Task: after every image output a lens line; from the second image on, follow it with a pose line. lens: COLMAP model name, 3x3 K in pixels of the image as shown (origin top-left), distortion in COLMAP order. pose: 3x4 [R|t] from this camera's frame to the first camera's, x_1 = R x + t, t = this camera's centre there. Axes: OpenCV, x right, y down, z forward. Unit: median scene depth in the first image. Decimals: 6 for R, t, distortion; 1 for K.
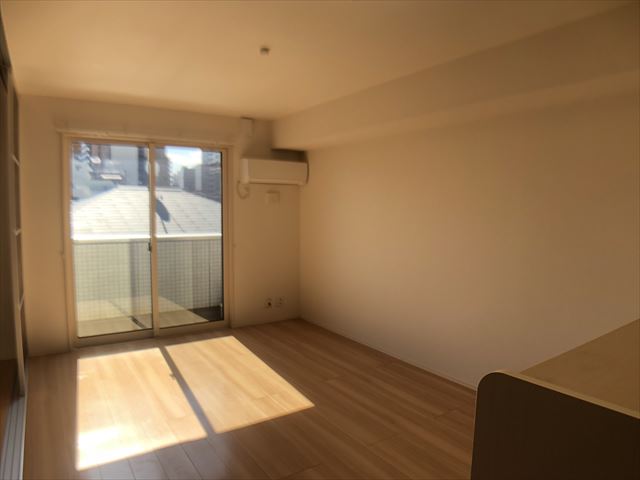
lens RADIAL K [[426.5, 0, 312.3], [0, 426.5, 240.9], [0, 0, 1]] dist [-0.080970, 0.003751]
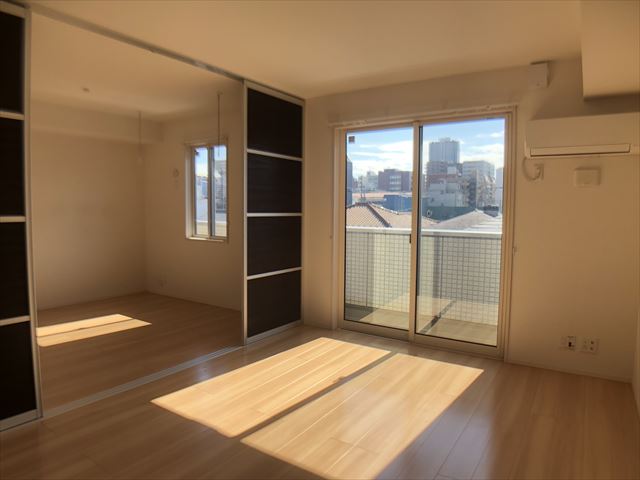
lens RADIAL K [[426.5, 0, 312.3], [0, 426.5, 240.9], [0, 0, 1]] dist [-0.080970, 0.003751]
pose [[0.379729, 0.064841, -0.922823, 0.330270], [-0.075794, 0.996367, 0.038821, -0.001394], [0.921988, 0.055203, 0.383264, 0.421118]]
